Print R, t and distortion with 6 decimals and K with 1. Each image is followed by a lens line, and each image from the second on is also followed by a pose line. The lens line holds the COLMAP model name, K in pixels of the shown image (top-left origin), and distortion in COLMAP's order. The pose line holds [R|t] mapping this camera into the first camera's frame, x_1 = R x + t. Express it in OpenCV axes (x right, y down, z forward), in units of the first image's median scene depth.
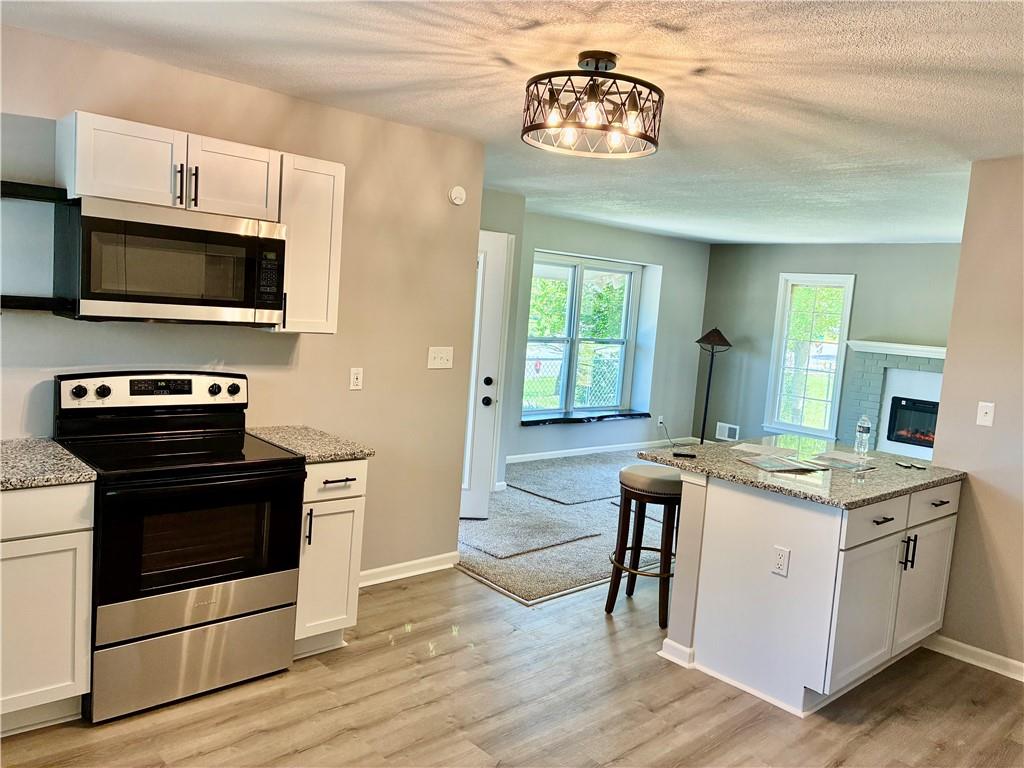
lens RADIAL K [[783.2, 0, 511.9], [0, 783.2, 383.7], [0, 0, 1]] dist [0.046844, -0.055009]
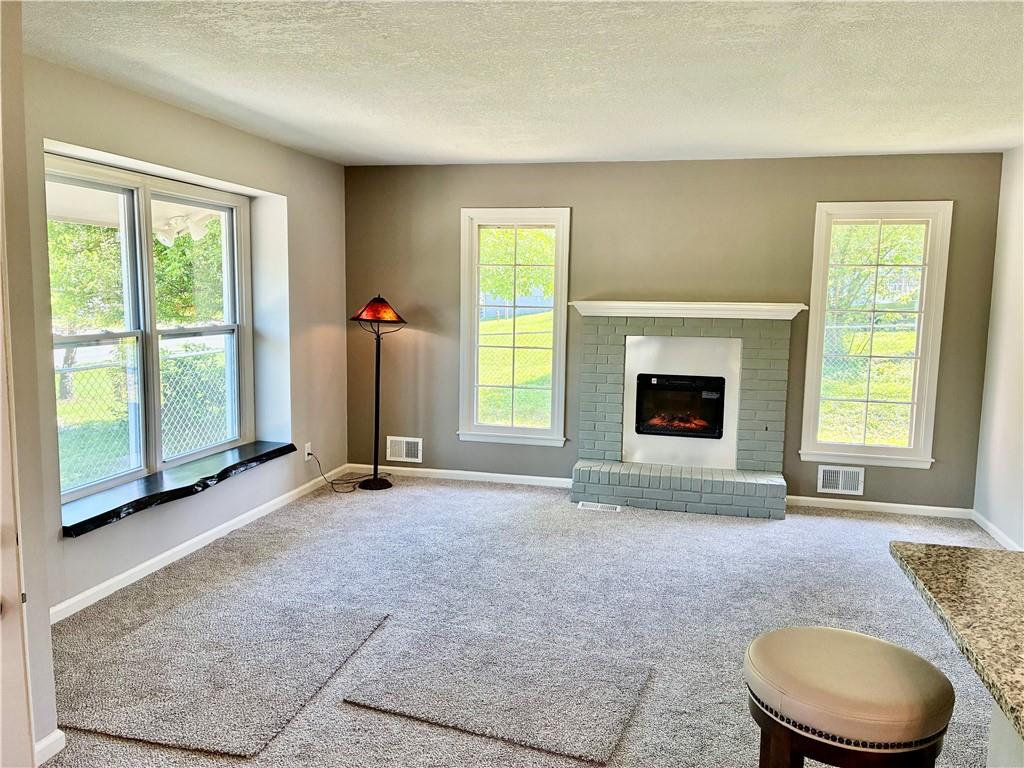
lens RADIAL K [[783.2, 0, 514.7], [0, 783.2, 382.5], [0, 0, 1]] dist [0.046844, -0.055009]
pose [[0.822110, -0.125606, 0.555300, -0.015191], [0.102331, 0.992075, 0.072903, -0.037779], [-0.560057, -0.003110, 0.828448, 0.428851]]
